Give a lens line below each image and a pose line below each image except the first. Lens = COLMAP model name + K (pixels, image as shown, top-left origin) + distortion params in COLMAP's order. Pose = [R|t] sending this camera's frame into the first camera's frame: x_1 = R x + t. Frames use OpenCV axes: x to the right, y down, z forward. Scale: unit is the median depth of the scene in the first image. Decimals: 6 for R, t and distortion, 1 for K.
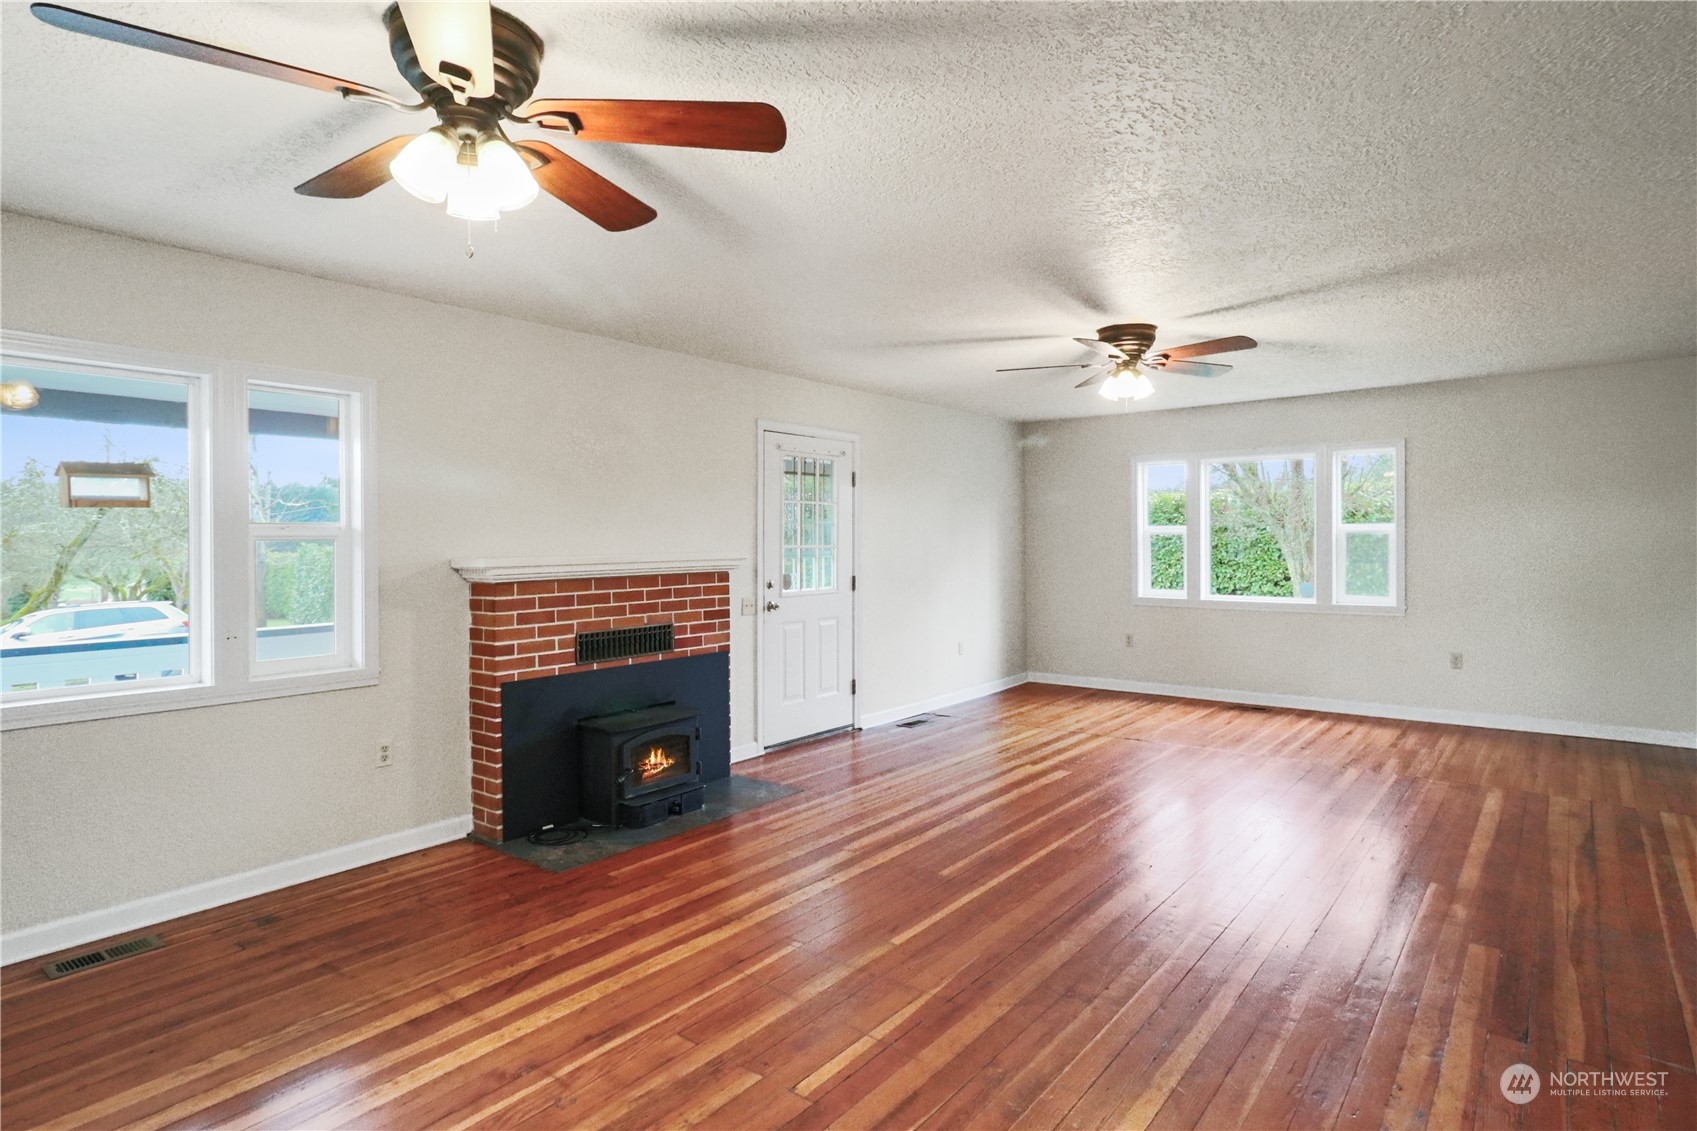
lens RADIAL K [[903.2, 0, 856.2], [0, 903.2, 542.8], [0, 0, 1]] dist [0.000582, -0.000314]
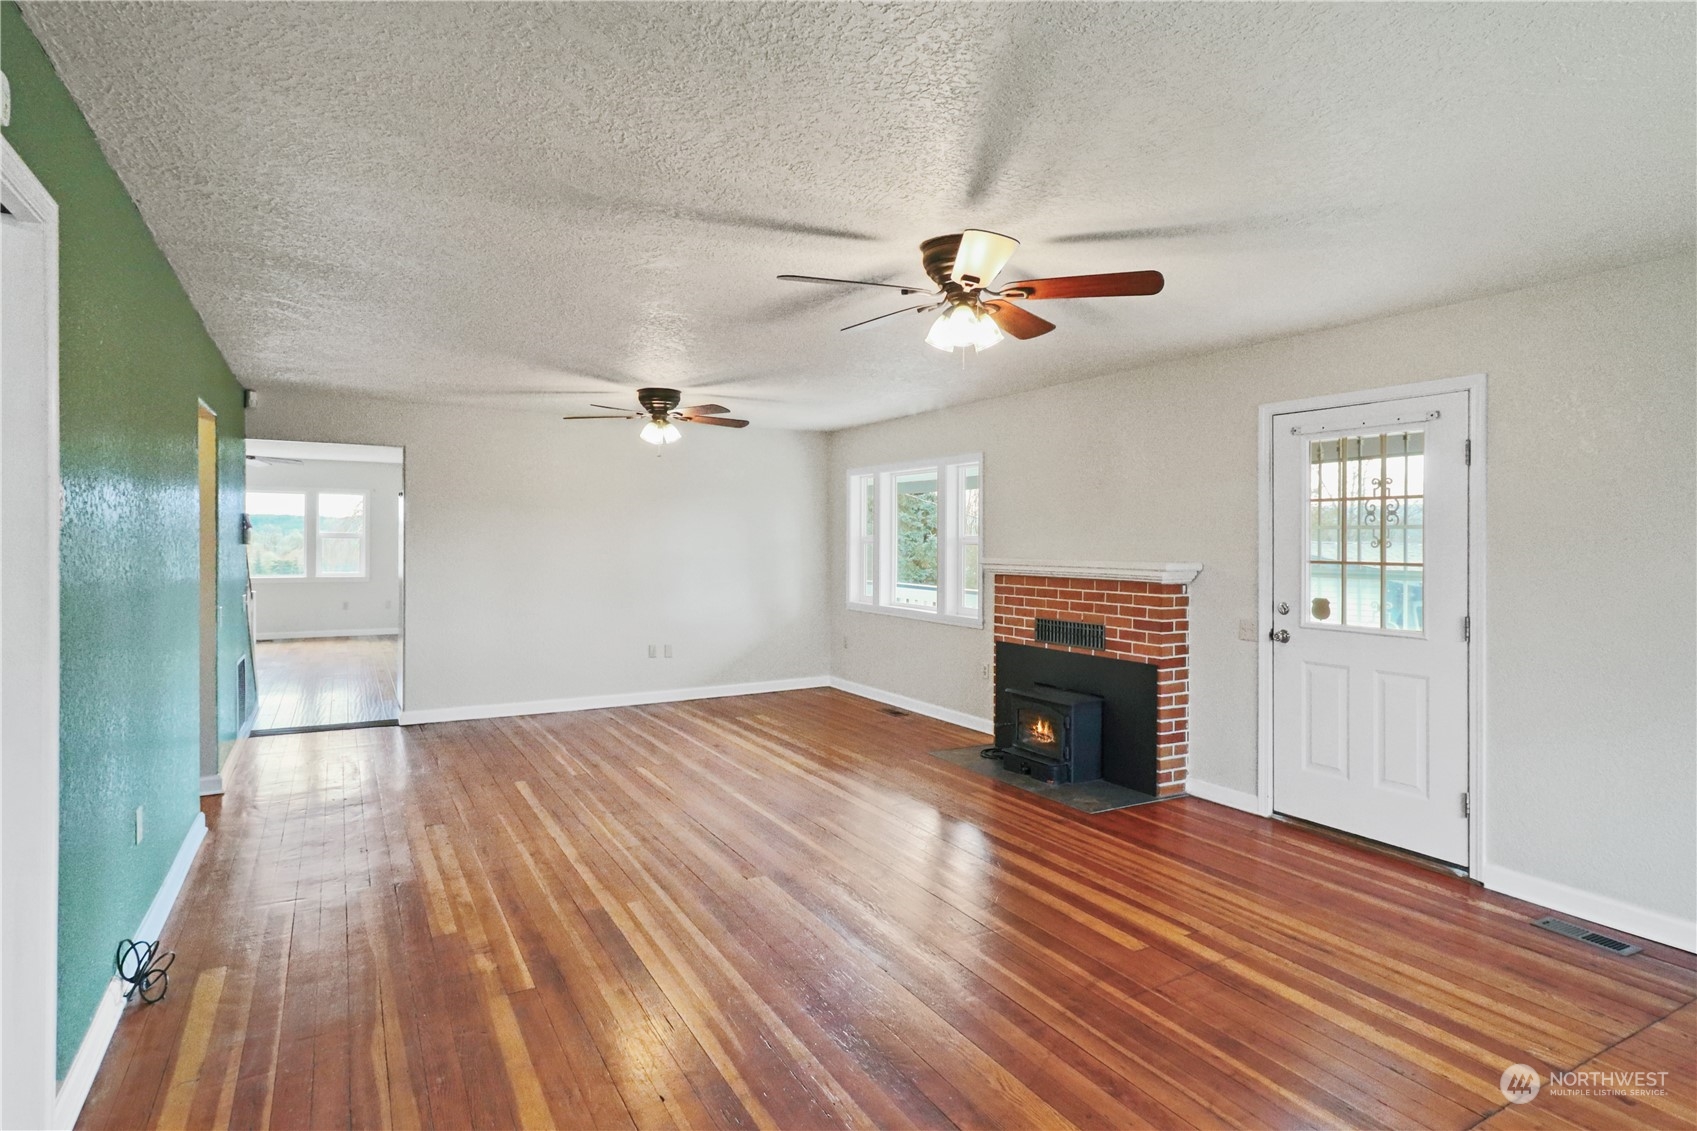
lens RADIAL K [[903.2, 0, 856.2], [0, 903.2, 542.8], [0, 0, 1]] dist [0.000582, -0.000314]
pose [[-0.373482, 0.005203, -0.927623, 0.961950], [-0.010536, 0.999896, 0.009850, -0.018356], [0.927578, 0.013452, -0.373388, 1.181591]]
